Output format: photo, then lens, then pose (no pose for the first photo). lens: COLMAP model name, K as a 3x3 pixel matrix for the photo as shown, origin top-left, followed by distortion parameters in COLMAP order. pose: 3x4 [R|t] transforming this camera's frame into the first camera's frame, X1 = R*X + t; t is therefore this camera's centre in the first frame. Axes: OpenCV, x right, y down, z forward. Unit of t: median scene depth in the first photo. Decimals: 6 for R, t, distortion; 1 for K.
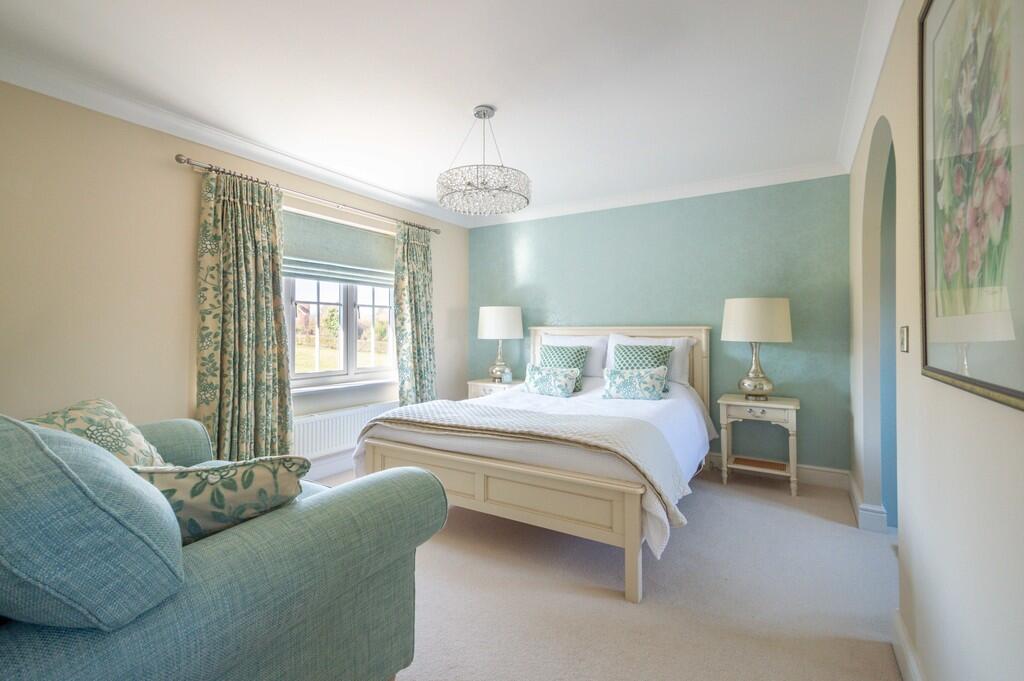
lens RADIAL K [[460.5, 0, 506.0], [0, 460.5, 335.0], [0, 0, 1]] dist [0.000640, 0.000084]
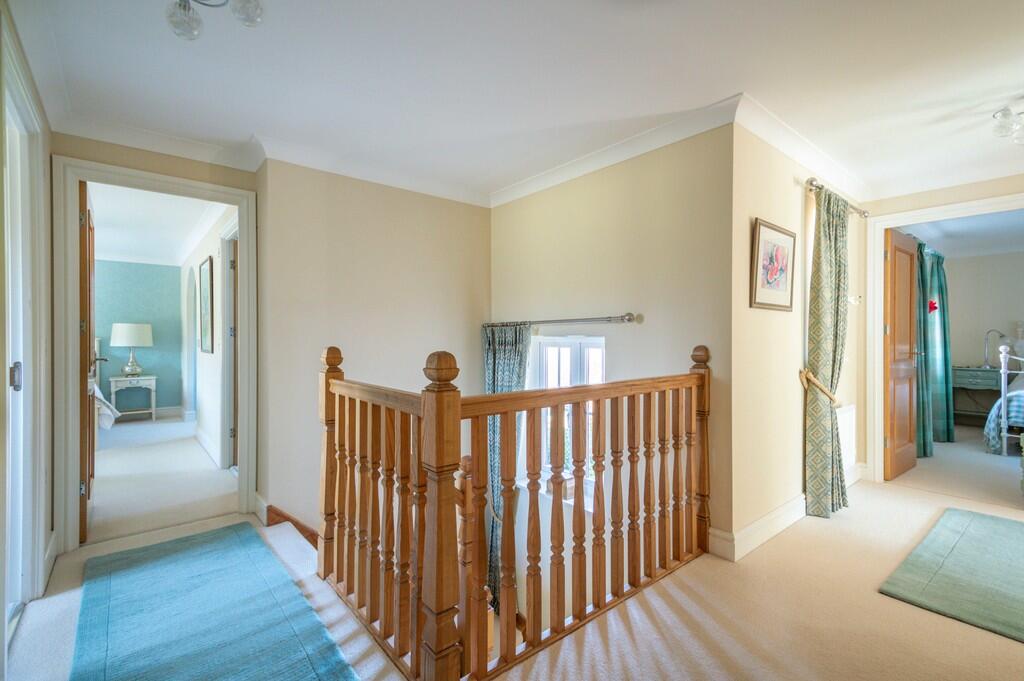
lens RADIAL K [[460.5, 0, 505.5], [0, 460.5, 339.8], [0, 0, 1]] dist [0.000640, 0.000084]
pose [[0.291712, 0.000649, 0.956506, -0.825453], [0.001276, 0.999999, -0.001068, -0.007841], [-0.956505, 0.001532, 0.291711, -1.024459]]
